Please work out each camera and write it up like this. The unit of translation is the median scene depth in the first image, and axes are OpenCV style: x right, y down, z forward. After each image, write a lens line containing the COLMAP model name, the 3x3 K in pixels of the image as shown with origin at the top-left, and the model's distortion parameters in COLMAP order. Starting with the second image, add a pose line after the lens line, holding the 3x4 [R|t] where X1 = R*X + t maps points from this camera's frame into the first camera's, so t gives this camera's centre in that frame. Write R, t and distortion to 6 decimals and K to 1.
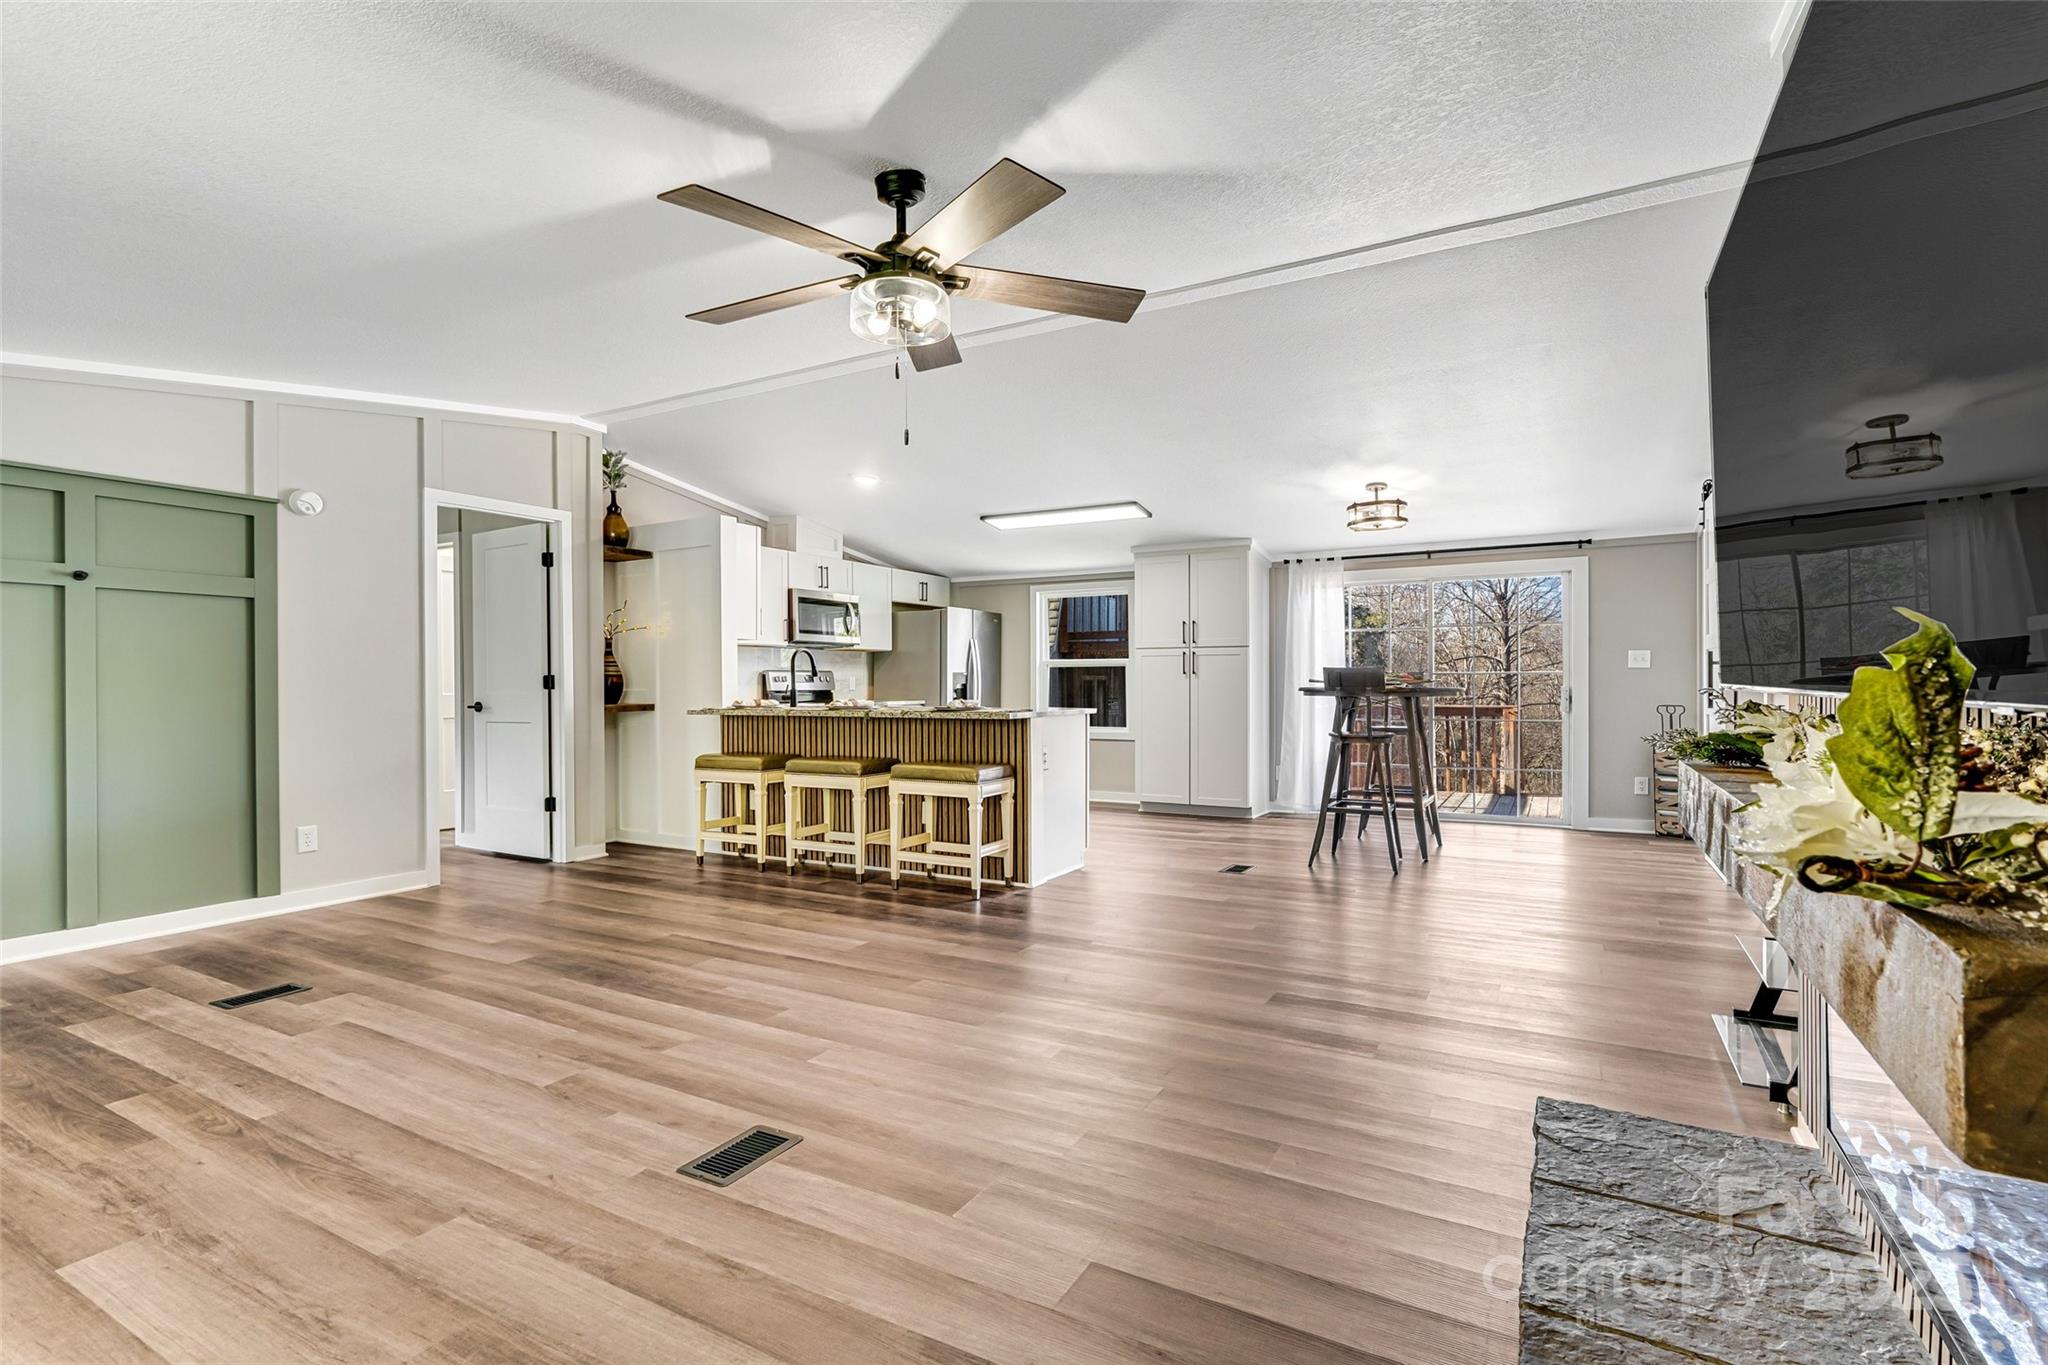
lens RADIAL K [[976.0, 0, 1017.8], [0, 976.0, 686.4], [0, 0, 1]] dist [-0.004962, 0.001337]
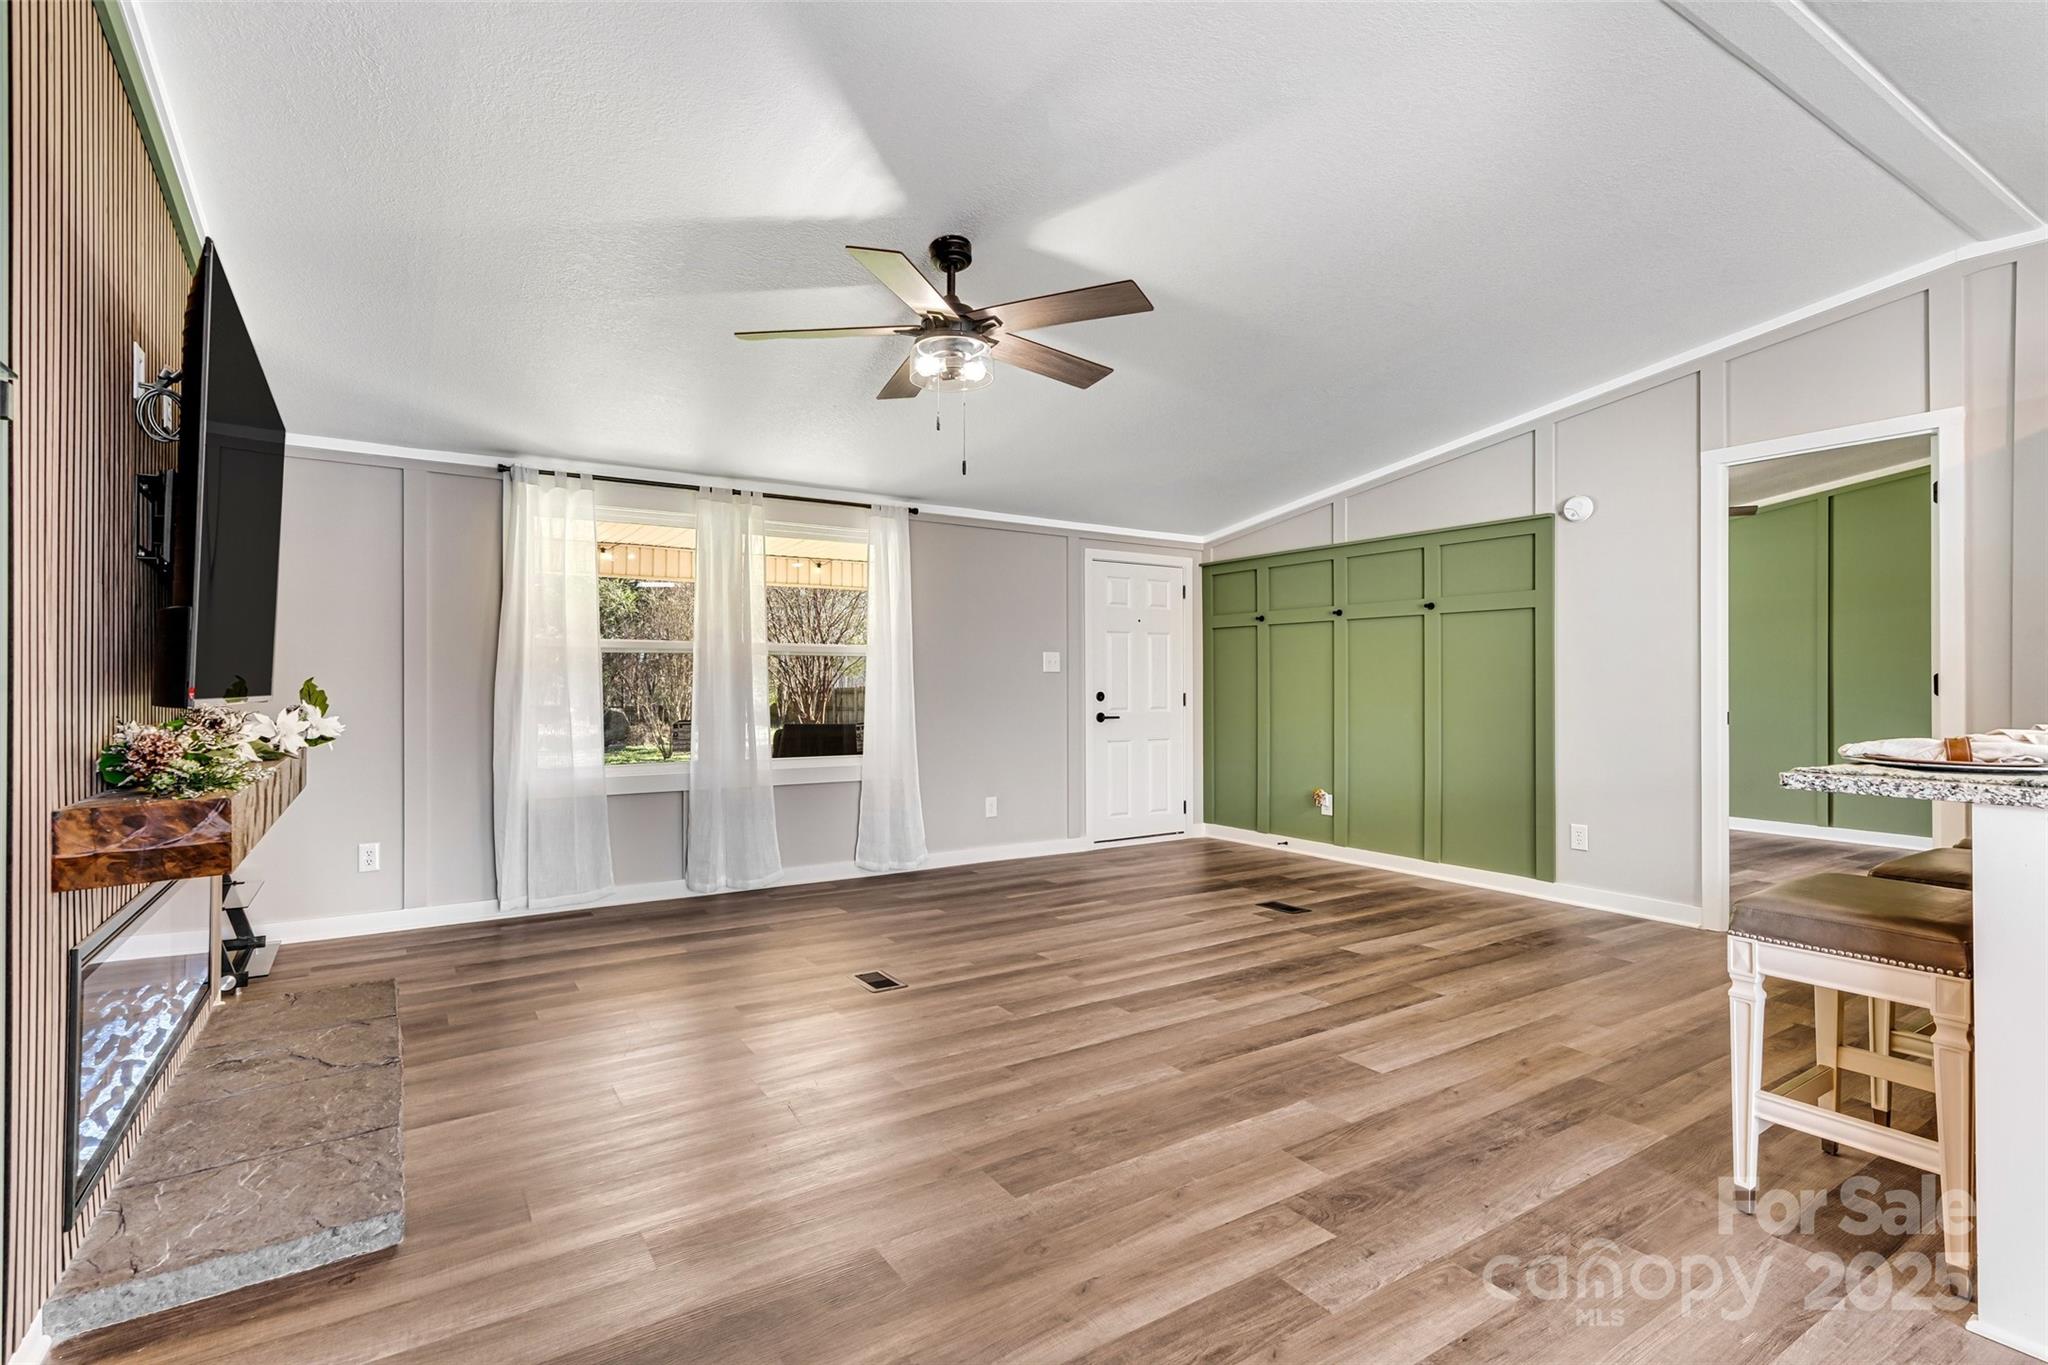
lens RADIAL K [[976.0, 0, 1014.4], [0, 976.0, 676.9], [0, 0, 1]] dist [-0.004962, 0.001337]
pose [[-0.469474, 0.003491, -0.882940, 0.689680], [0.003198, 0.999992, 0.002253, -0.039957], [0.882941, -0.001766, -0.469481, 1.231687]]
